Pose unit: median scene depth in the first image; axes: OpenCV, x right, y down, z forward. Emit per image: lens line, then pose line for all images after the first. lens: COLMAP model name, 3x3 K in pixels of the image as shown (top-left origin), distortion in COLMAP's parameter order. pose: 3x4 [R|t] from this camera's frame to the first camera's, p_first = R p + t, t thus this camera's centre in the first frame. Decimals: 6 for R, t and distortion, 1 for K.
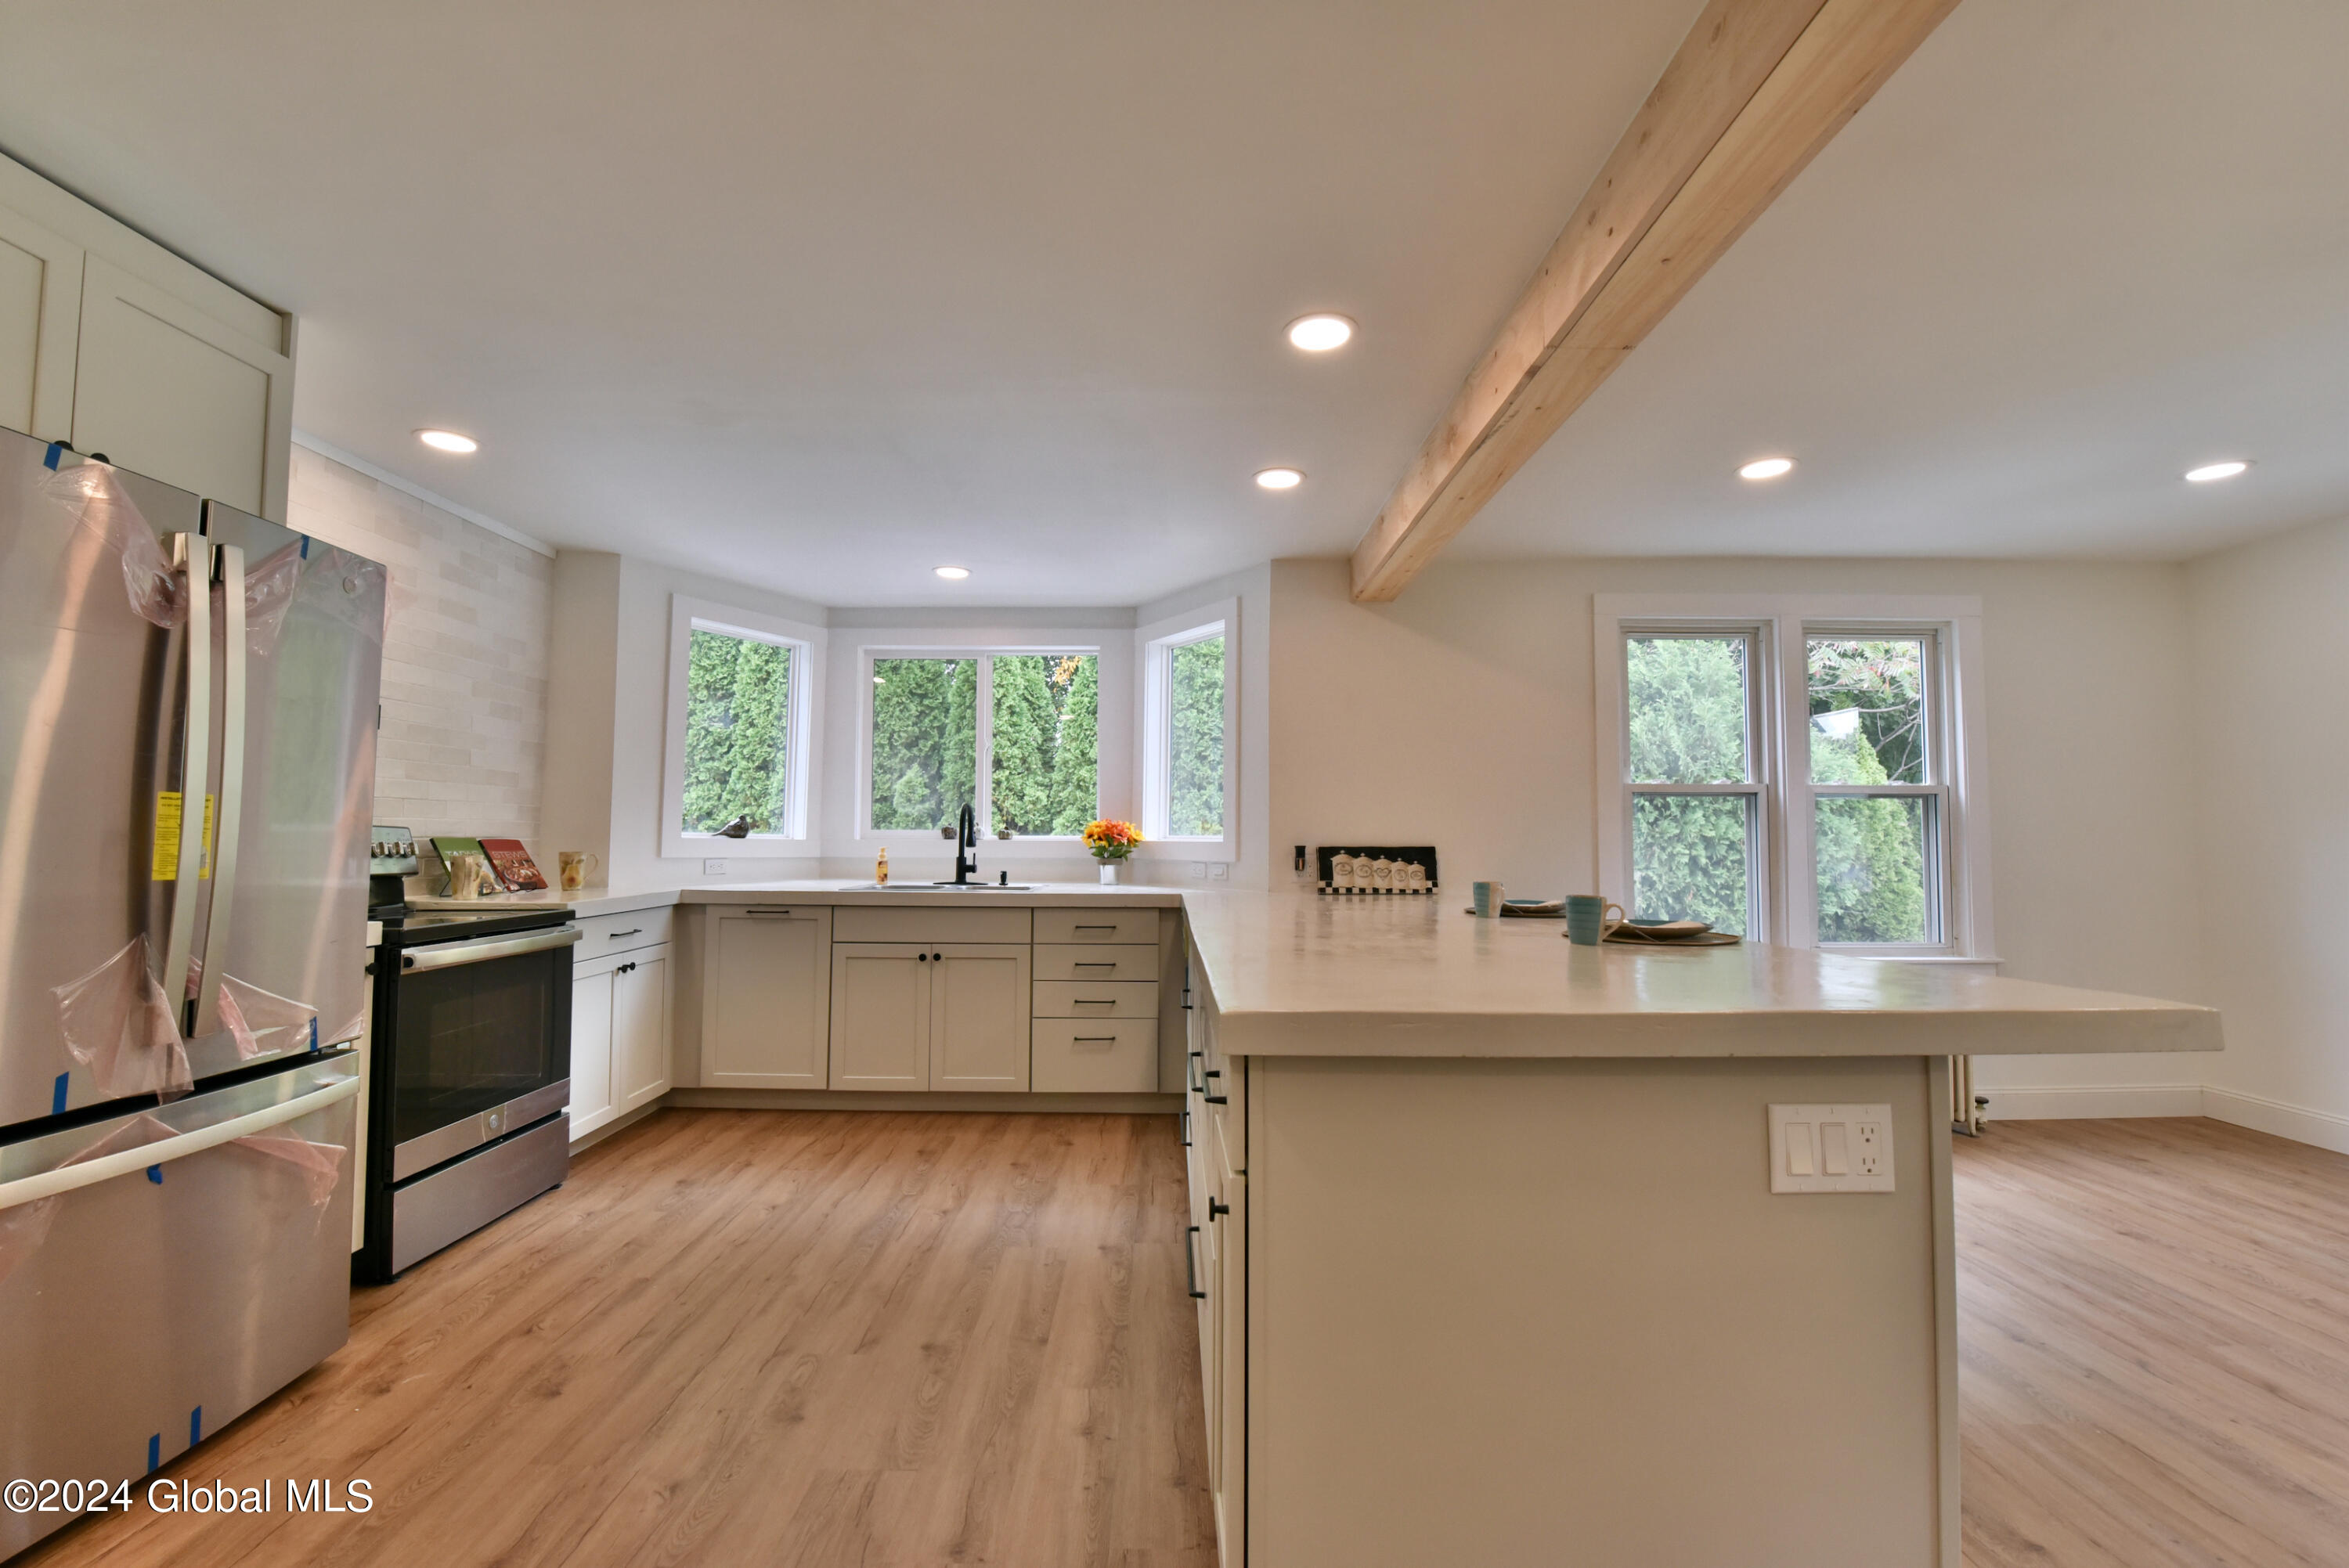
lens RADIAL K [[975.1, 0, 1165.7], [0, 975.1, 789.2], [0, 0, 1]] dist [-0.010625, -0.003842]
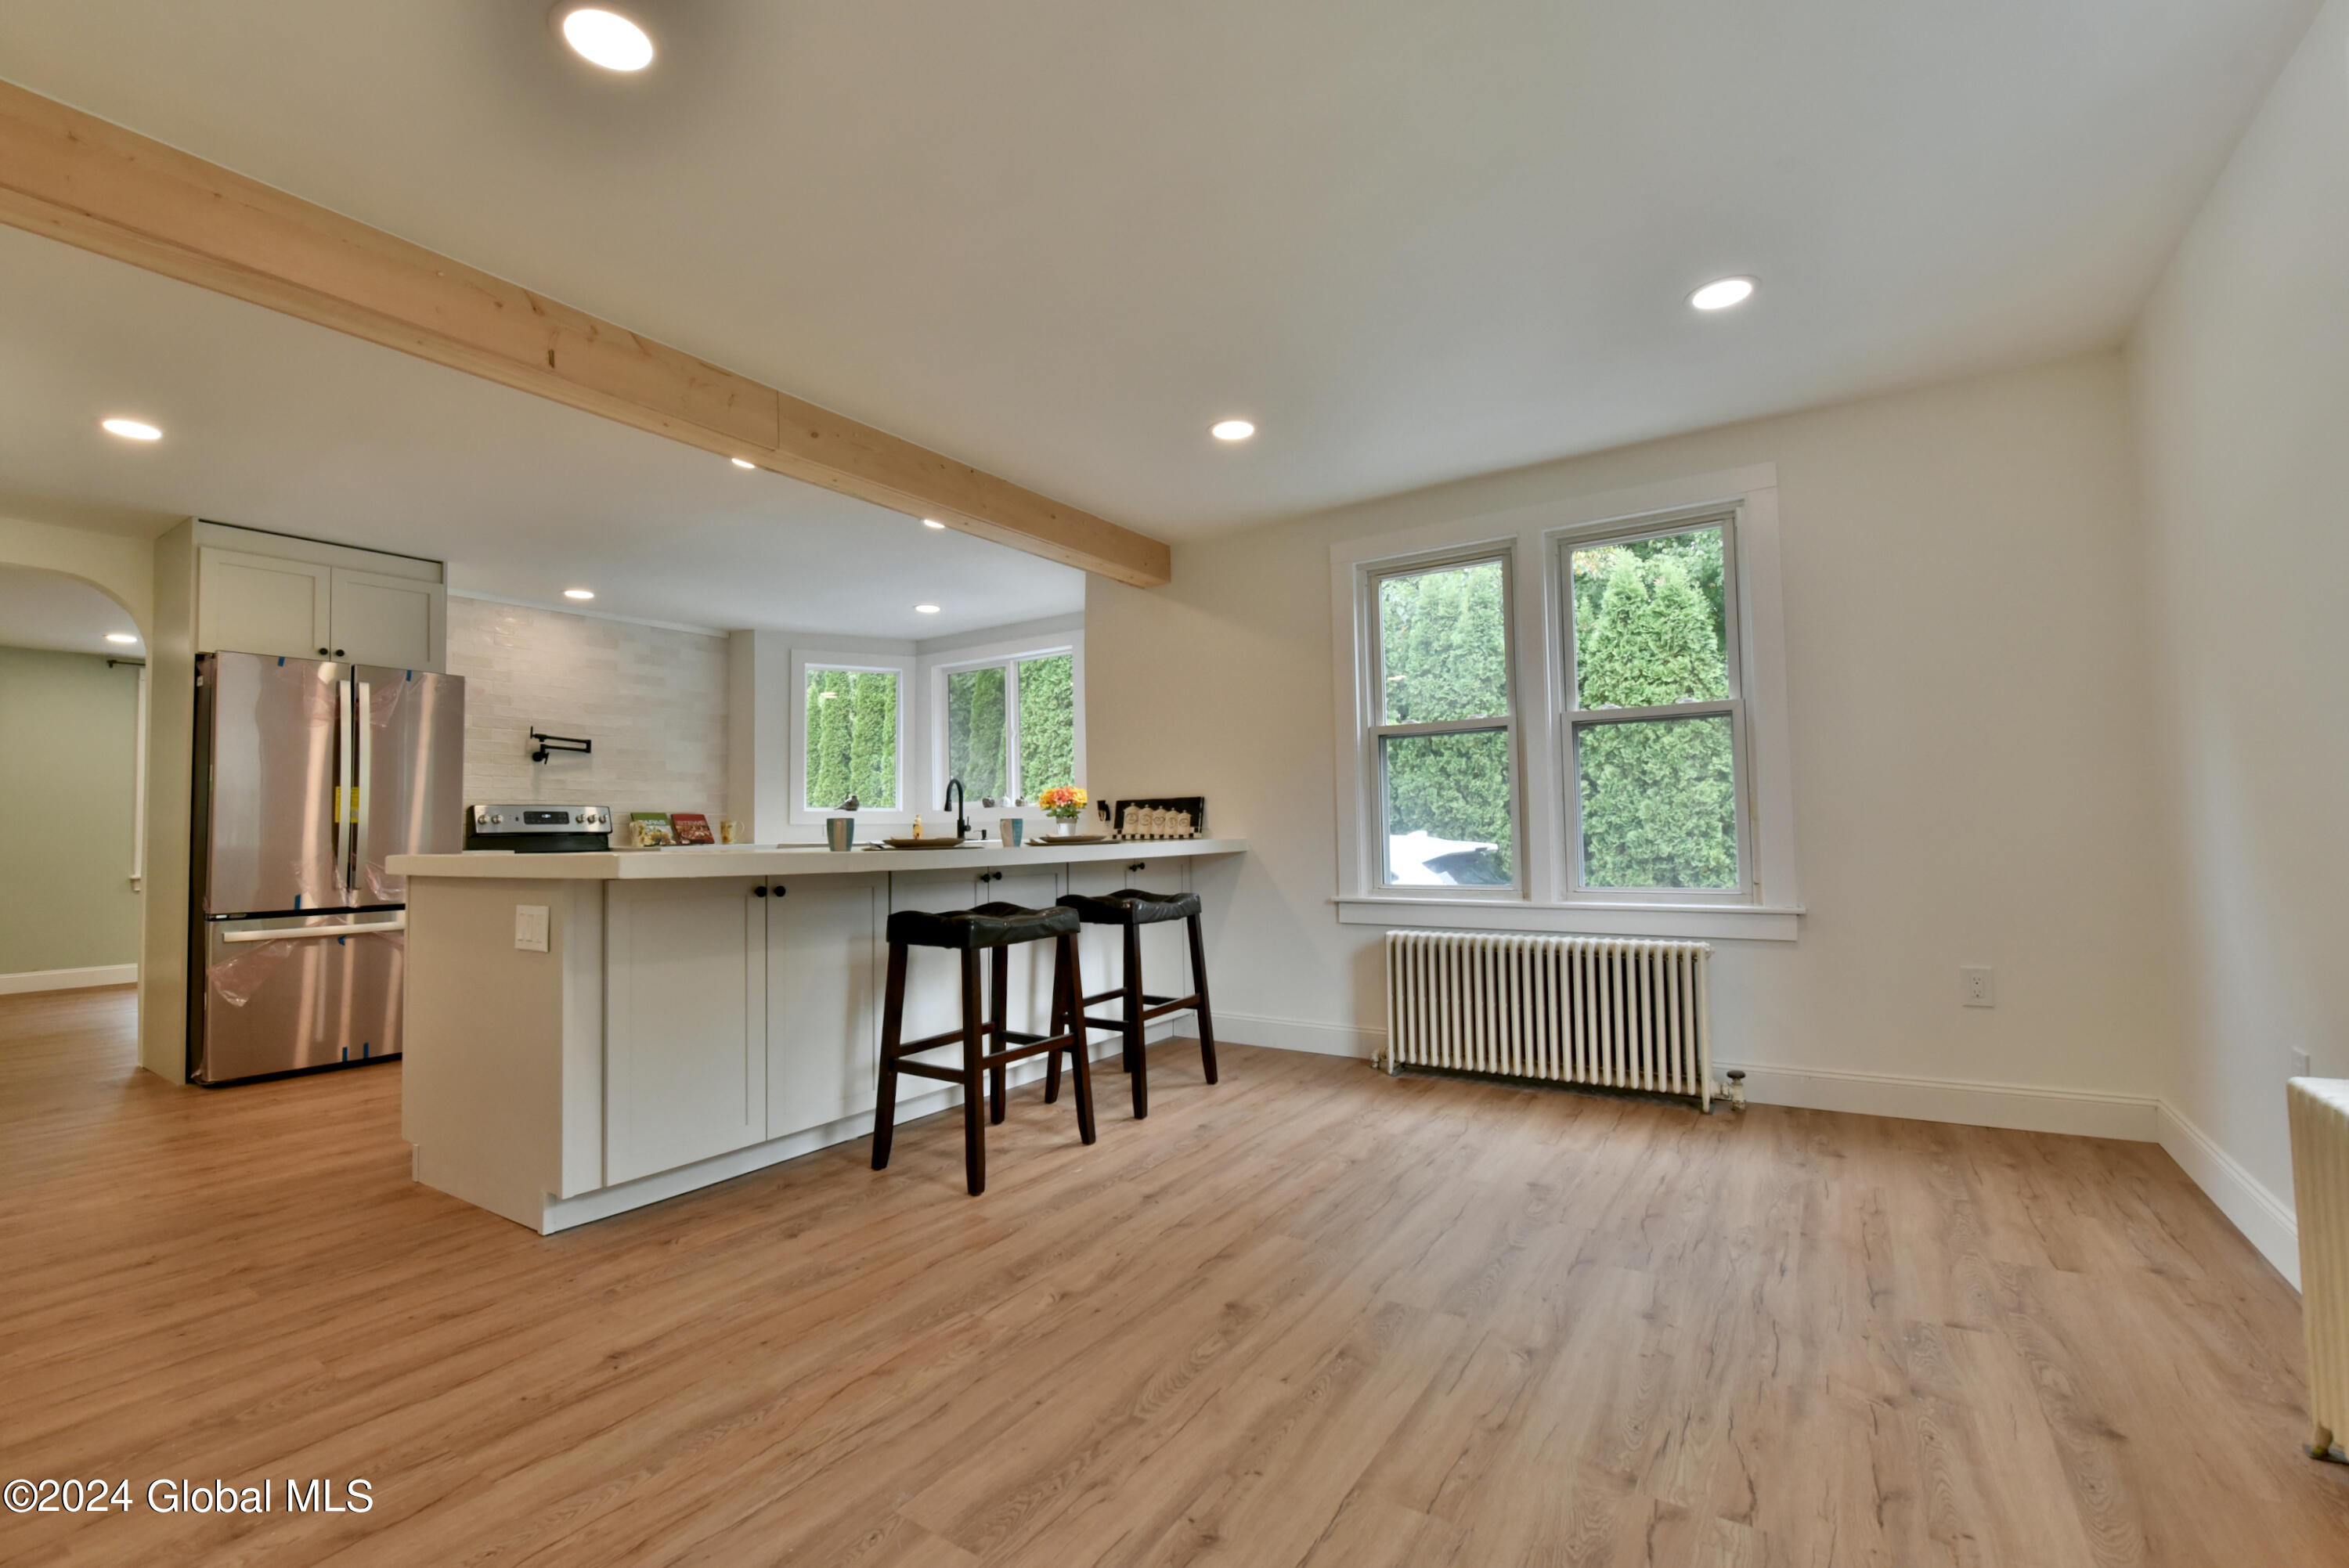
lens RADIAL K [[1014.8, 0, 1159.6], [0, 1014.8, 788.0], [0, 0, 1]] dist [-0.001319, -0.008665]
pose [[0.829987, -0.044350, -0.556017, 0.890867], [0.051453, 0.998671, -0.002851, 0.050511], [0.555404, -0.026242, 0.831166, 0.005023]]
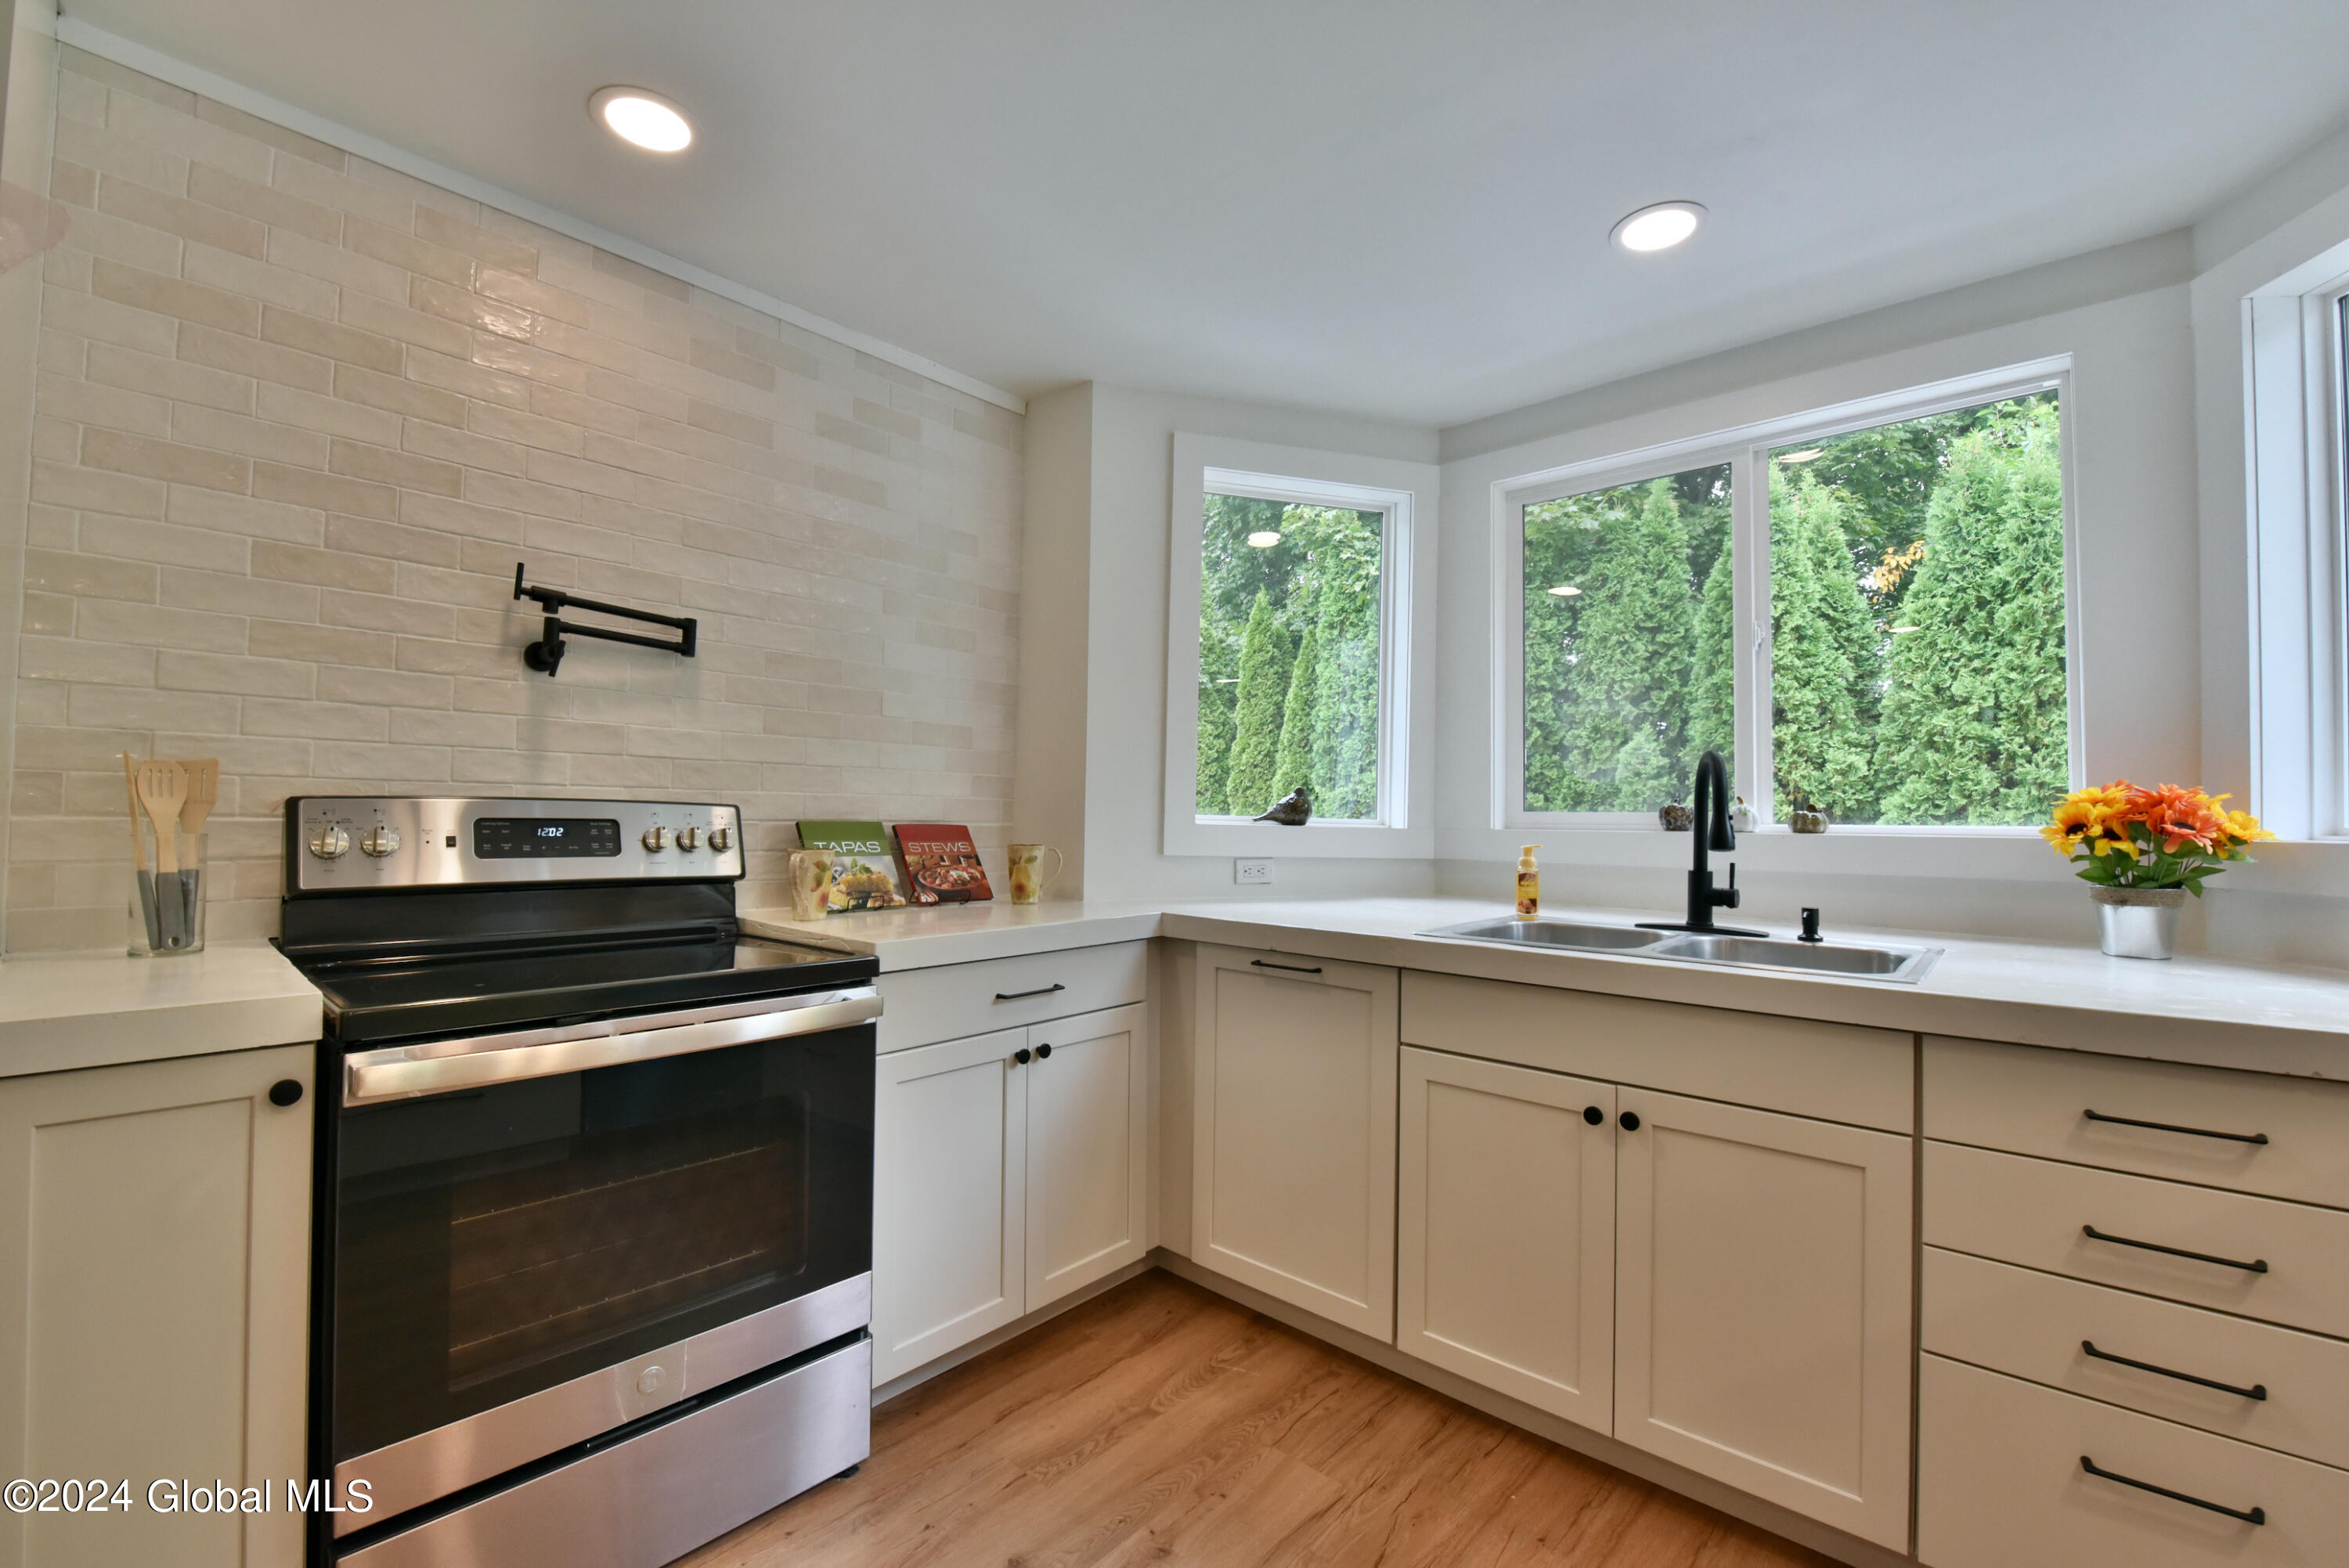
lens RADIAL K [[975.1, 0, 1165.7], [0, 975.1, 789.2], [0, 0, 1]] dist [-0.010625, -0.003842]
pose [[0.745005, -0.015238, -0.666885, -0.105057], [0.024737, 0.999683, 0.004792, 0.026305], [0.666600, -0.020067, 0.745145, 0.564544]]
